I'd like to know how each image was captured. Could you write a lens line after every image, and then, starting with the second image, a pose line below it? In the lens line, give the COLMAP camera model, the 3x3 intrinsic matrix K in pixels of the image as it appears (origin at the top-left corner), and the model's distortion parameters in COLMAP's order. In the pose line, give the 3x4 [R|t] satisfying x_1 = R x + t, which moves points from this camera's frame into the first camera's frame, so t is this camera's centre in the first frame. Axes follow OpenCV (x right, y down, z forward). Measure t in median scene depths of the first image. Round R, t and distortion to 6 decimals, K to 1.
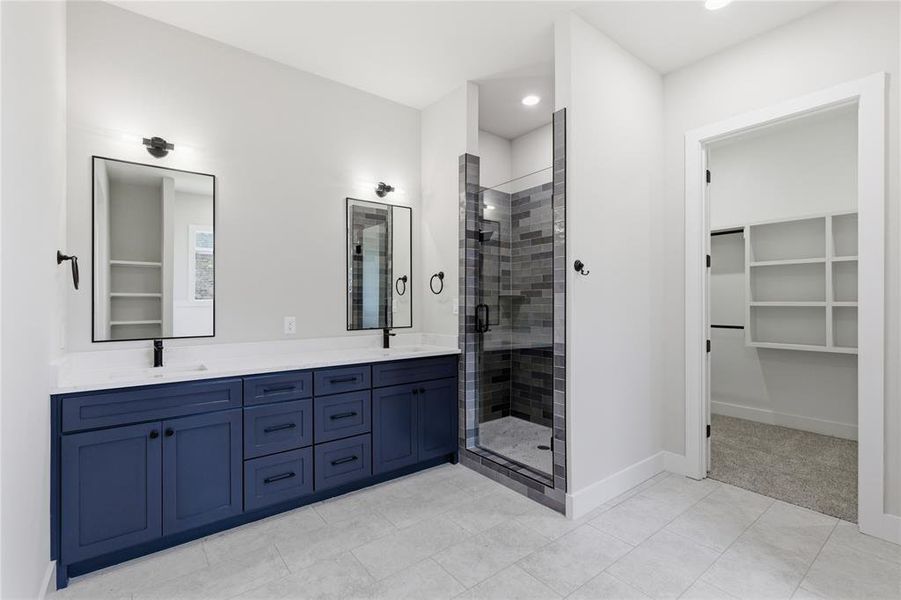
lens RADIAL K [[410.9, 0, 448.7], [0, 410.9, 300.1], [0, 0, 1]] dist [0.002253, 0.001915]
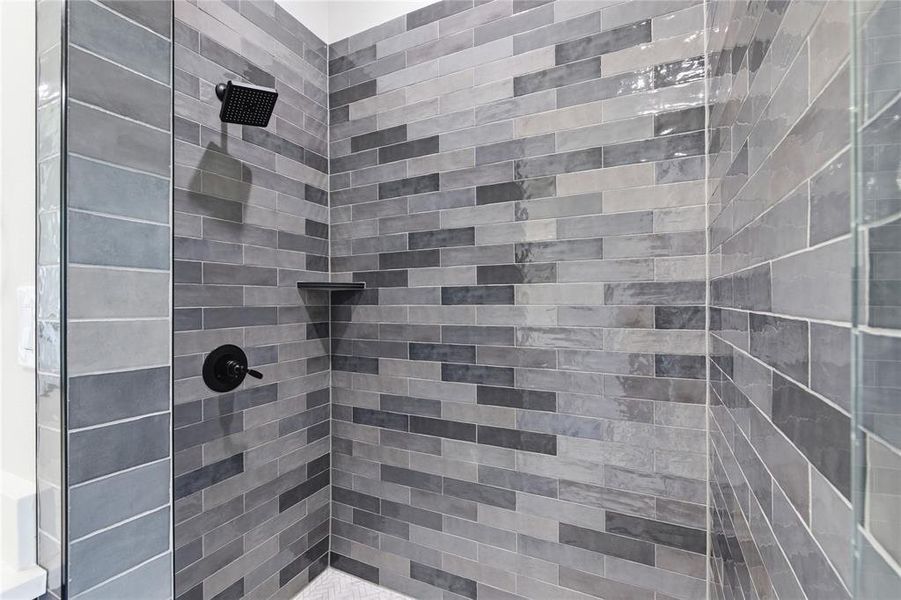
lens RADIAL K [[410.9, 0, 451.6], [0, 410.9, 298.5], [0, 0, 1]] dist [0.002253, 0.001915]
pose [[0.898620, -0.005575, 0.438692, 0.081445], [0.003342, 0.999977, 0.005862, 0.002049], [-0.438714, -0.003801, 0.898618, 0.581562]]
